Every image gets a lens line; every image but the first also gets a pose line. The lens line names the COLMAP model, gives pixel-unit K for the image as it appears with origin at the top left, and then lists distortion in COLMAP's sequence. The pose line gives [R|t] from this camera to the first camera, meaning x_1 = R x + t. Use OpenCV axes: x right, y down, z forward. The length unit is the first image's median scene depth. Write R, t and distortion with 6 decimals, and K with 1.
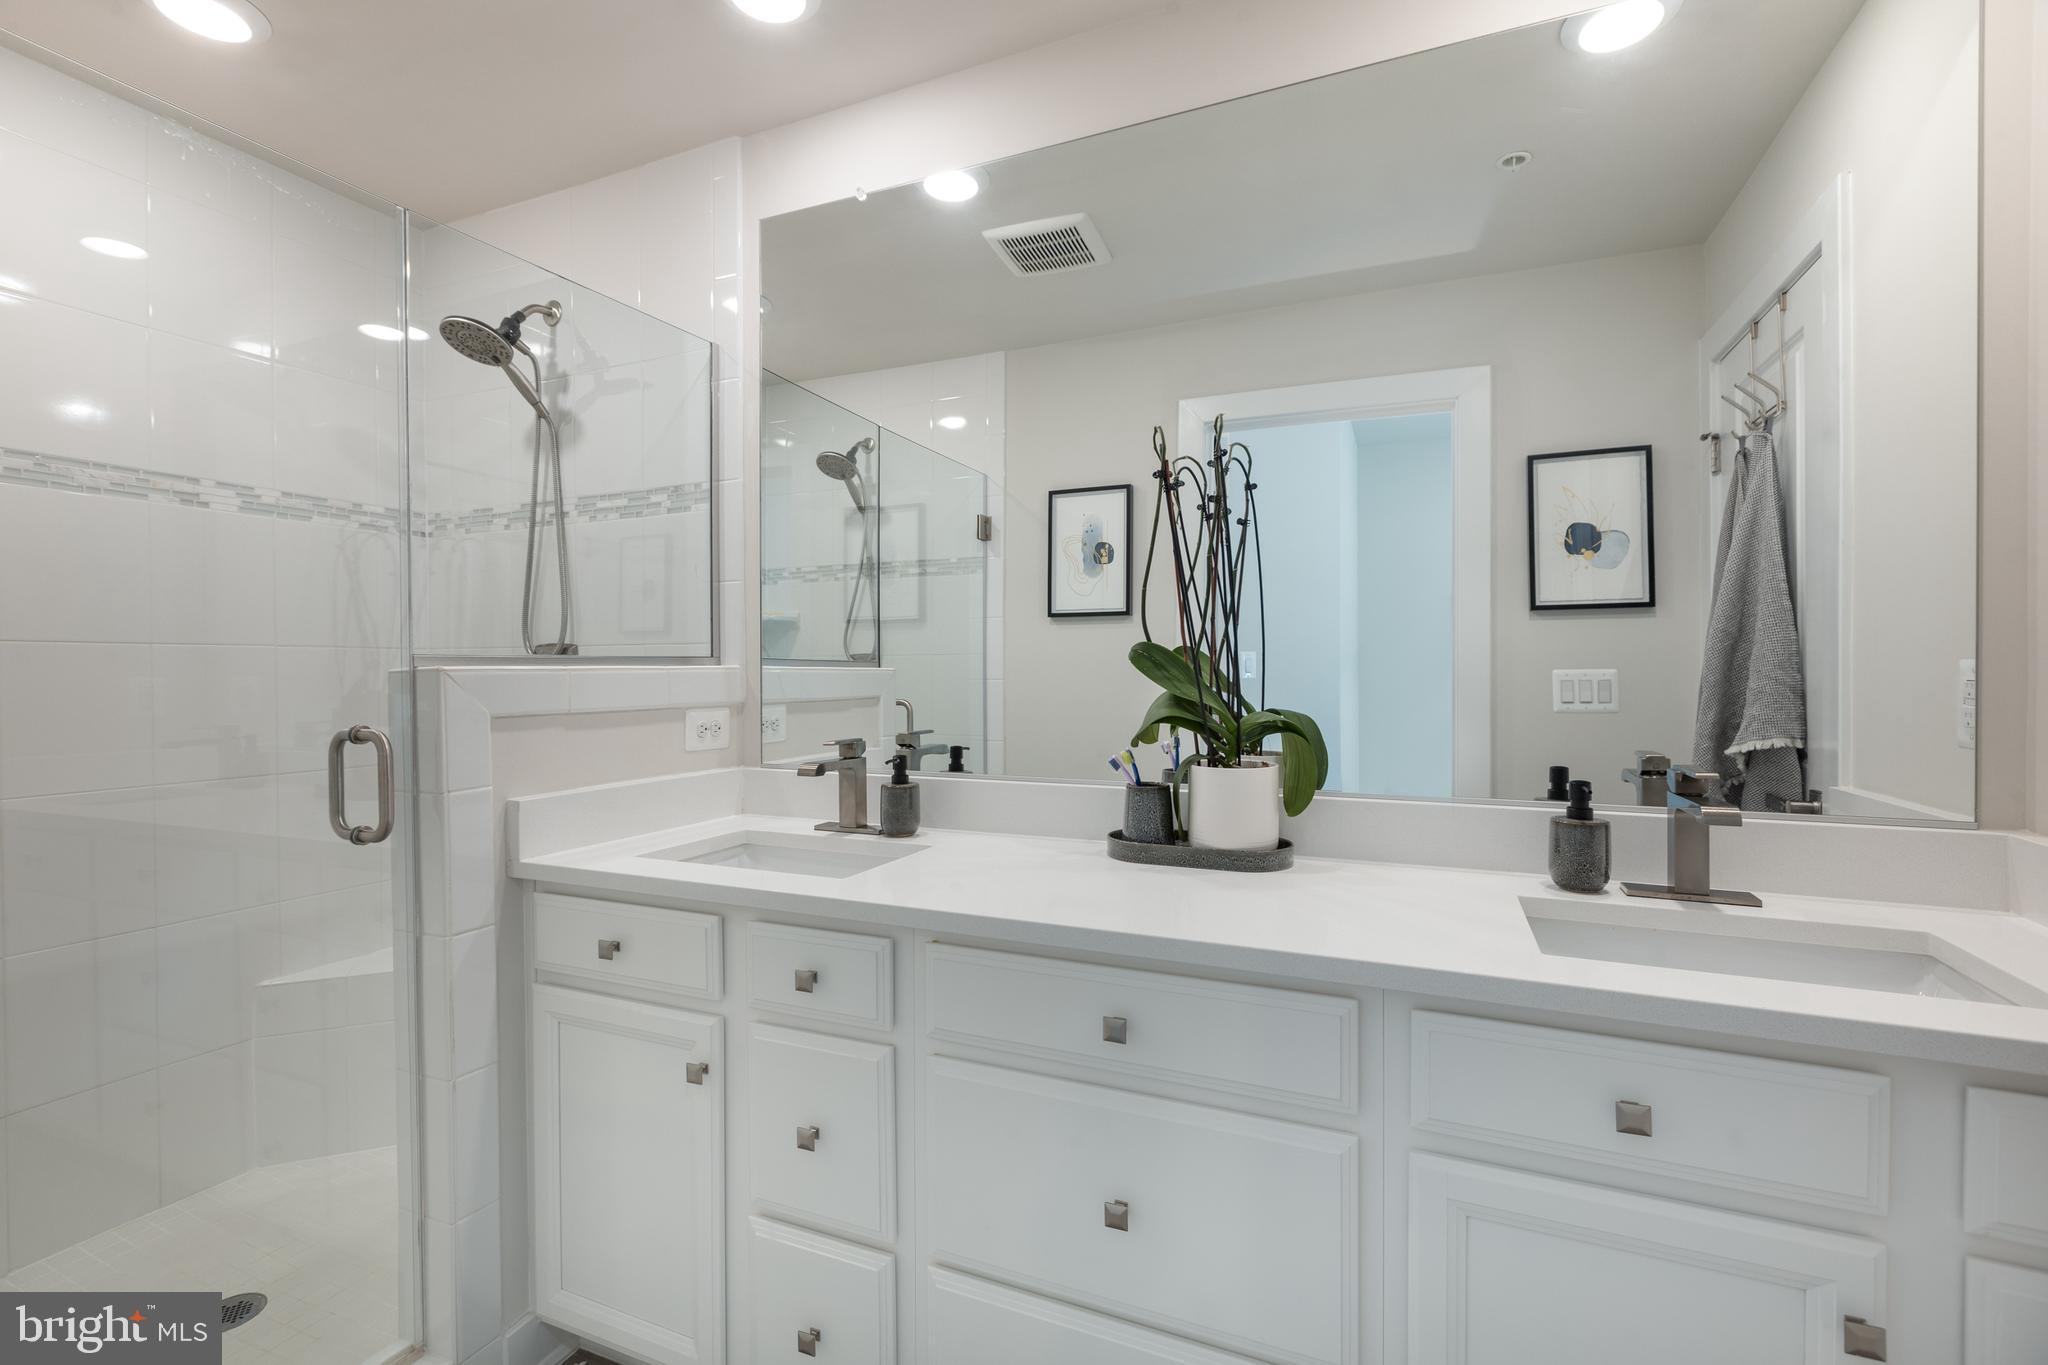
lens RADIAL K [[908.6, 0, 1026.8], [0, 908.6, 678.5], [0, 0, 1]] dist [0.001956, -0.000176]
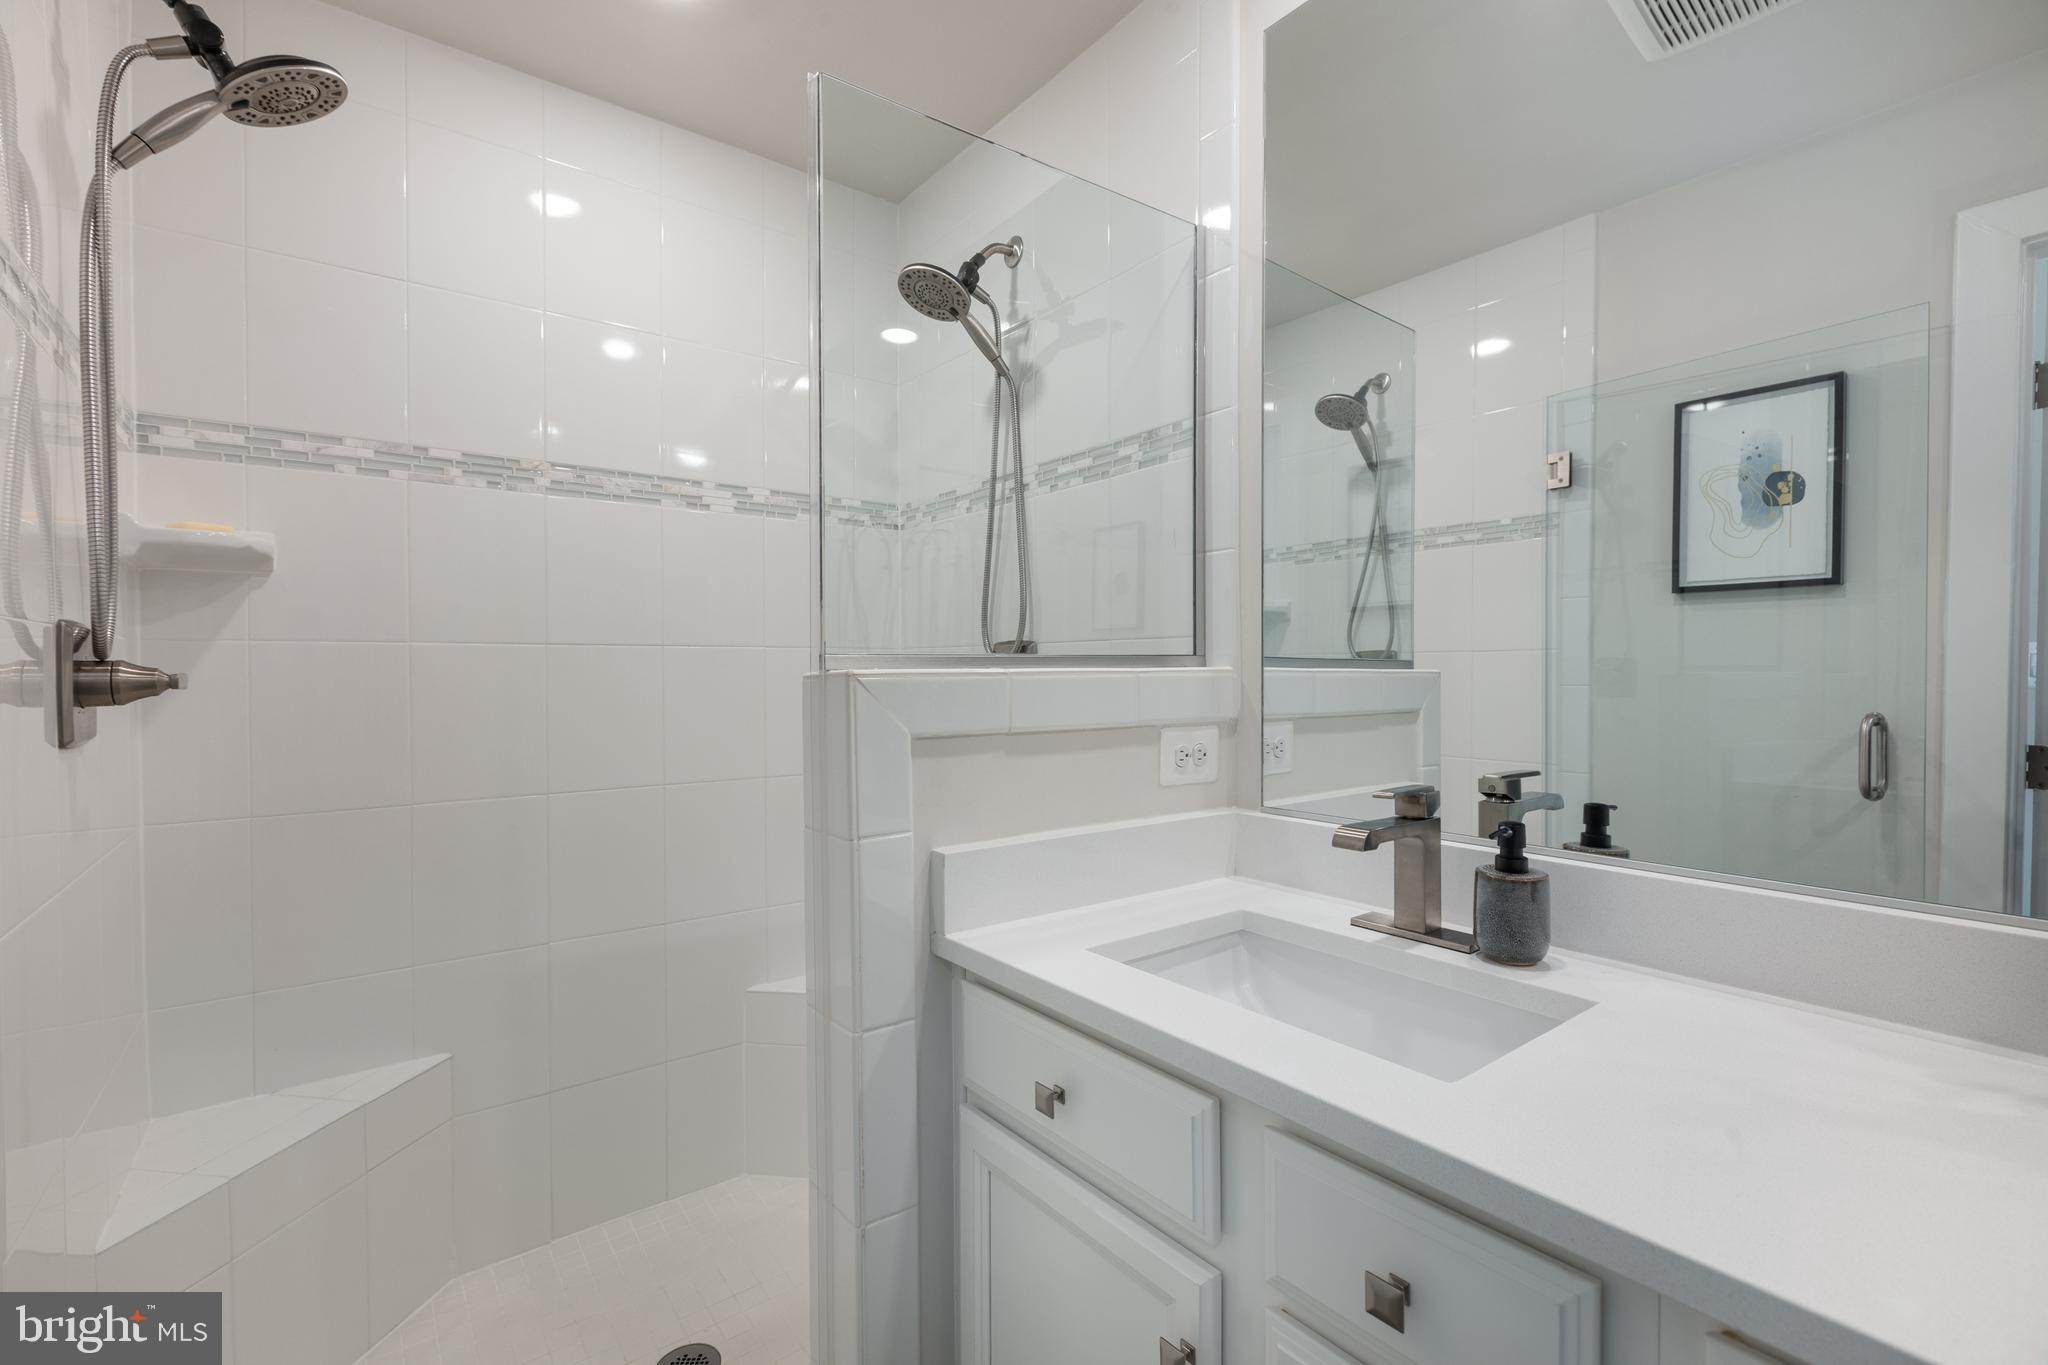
lens RADIAL K [[908.6, 0, 1026.8], [0, 908.6, 678.5], [0, 0, 1]] dist [0.001956, -0.000176]
pose [[0.876537, 0.004995, -0.481308, -0.104752], [-0.004632, 0.999987, 0.001943, -0.005364], [0.481312, 0.000526, 0.876549, 0.273472]]
